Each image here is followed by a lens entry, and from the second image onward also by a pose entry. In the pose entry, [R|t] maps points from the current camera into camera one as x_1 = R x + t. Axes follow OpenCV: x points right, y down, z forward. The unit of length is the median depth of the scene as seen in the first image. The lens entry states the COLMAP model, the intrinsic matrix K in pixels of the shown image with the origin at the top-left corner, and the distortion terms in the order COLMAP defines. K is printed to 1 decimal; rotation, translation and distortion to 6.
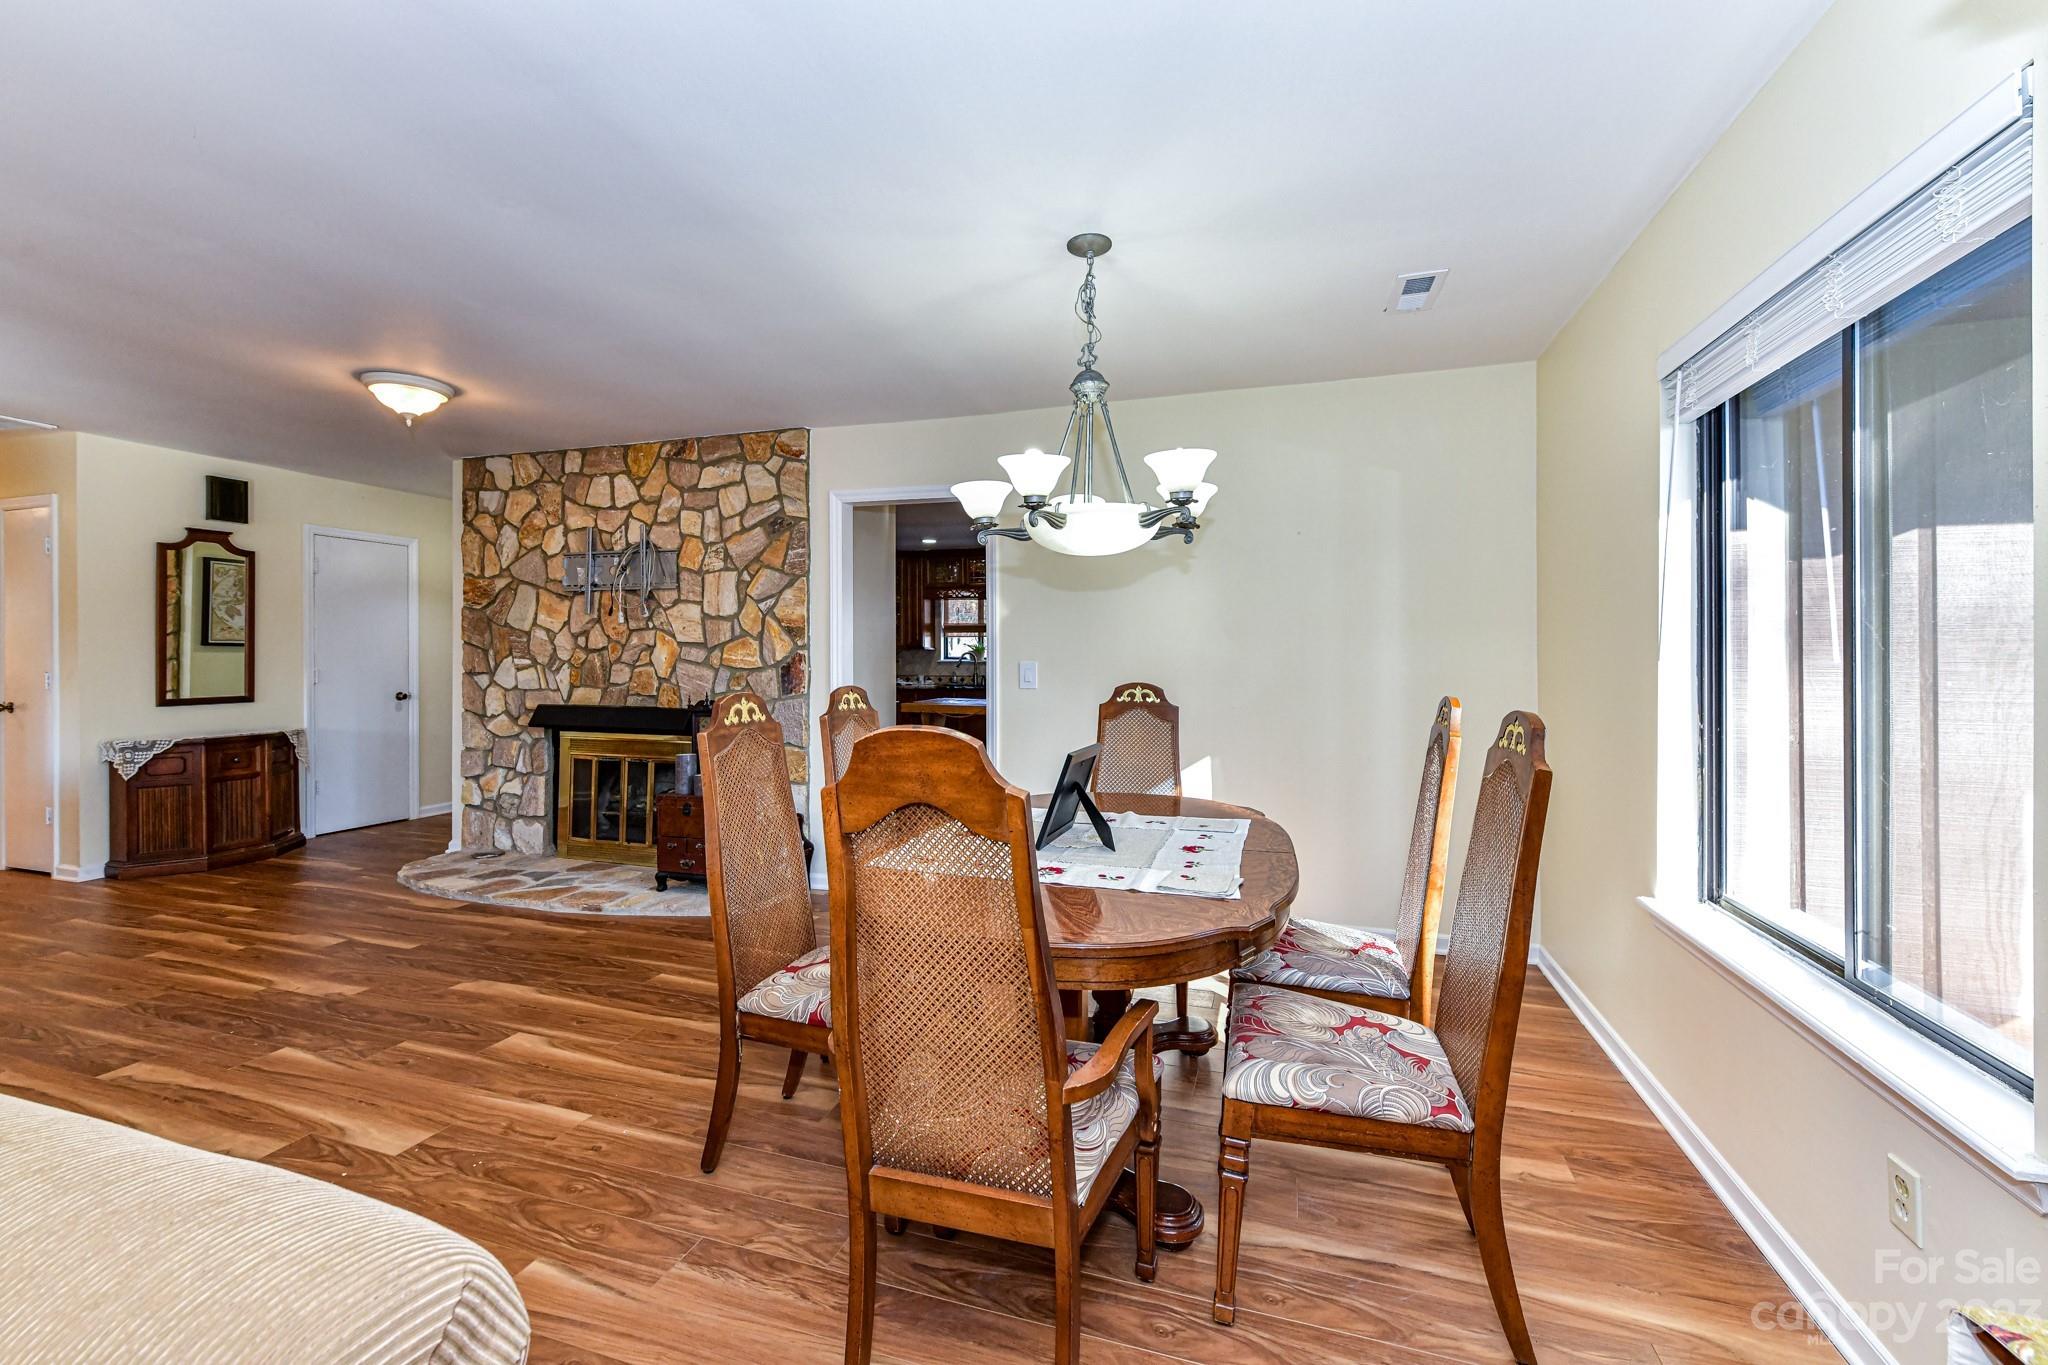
lens RADIAL K [[805.5, 0, 1021.5], [0, 805.5, 643.4], [0, 0, 1]] dist [0.004423, 0.000137]
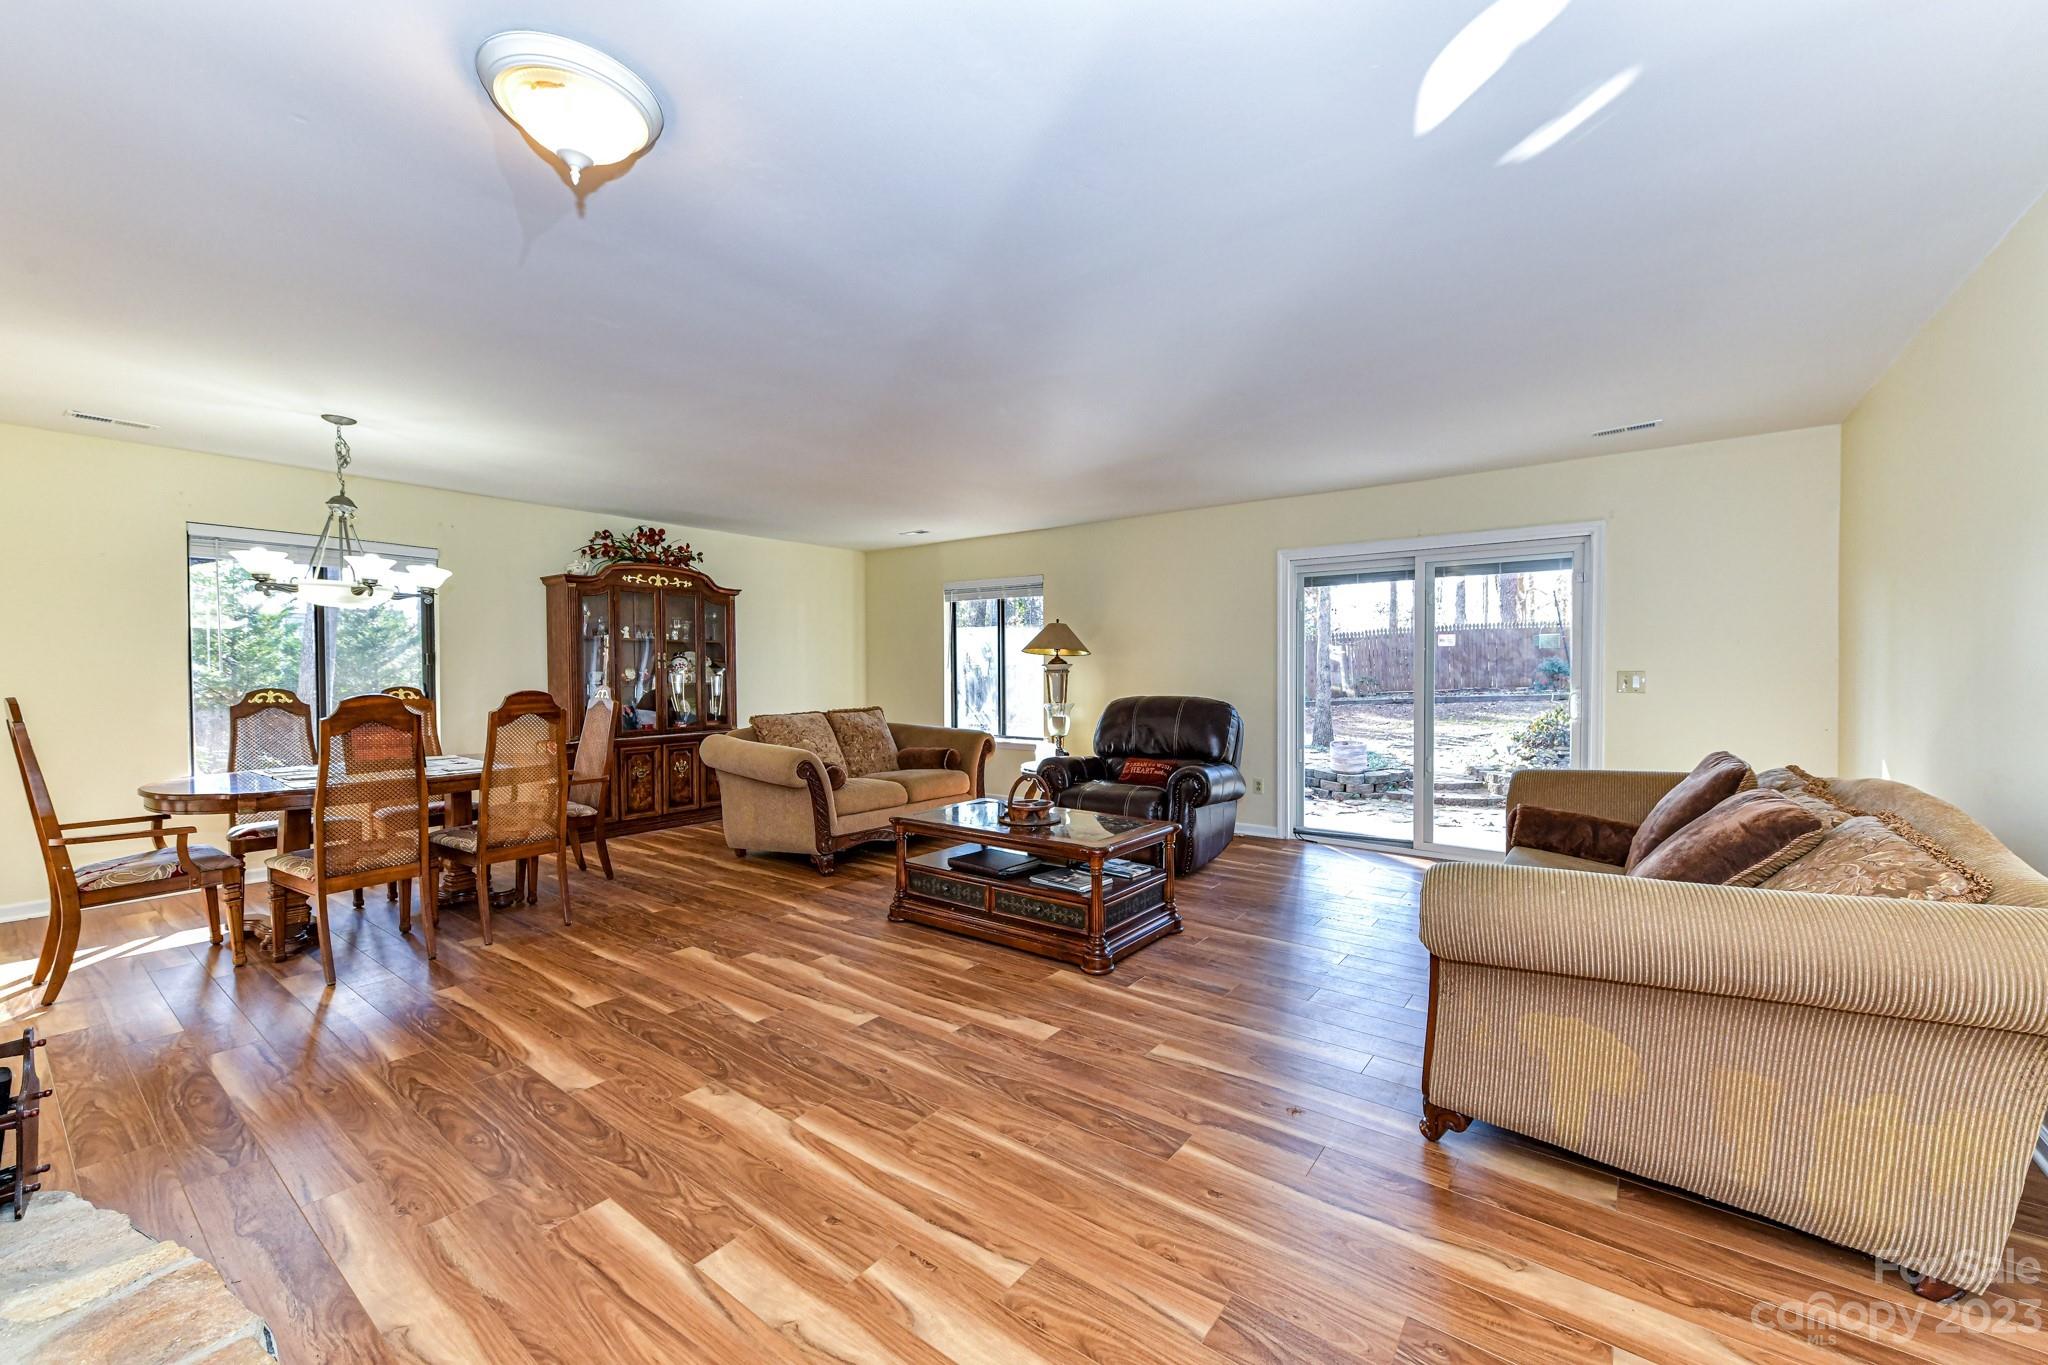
lens RADIAL K [[805.5, 0, 1028.7], [0, 805.5, 688.4], [0, 0, 1]] dist [0.004423, 0.000137]
pose [[-0.942934, -0.004893, 0.332944, -1.592687], [-0.000459, 0.999910, 0.013395, 0.026834], [-0.332979, 0.012477, -0.942852, 1.869384]]
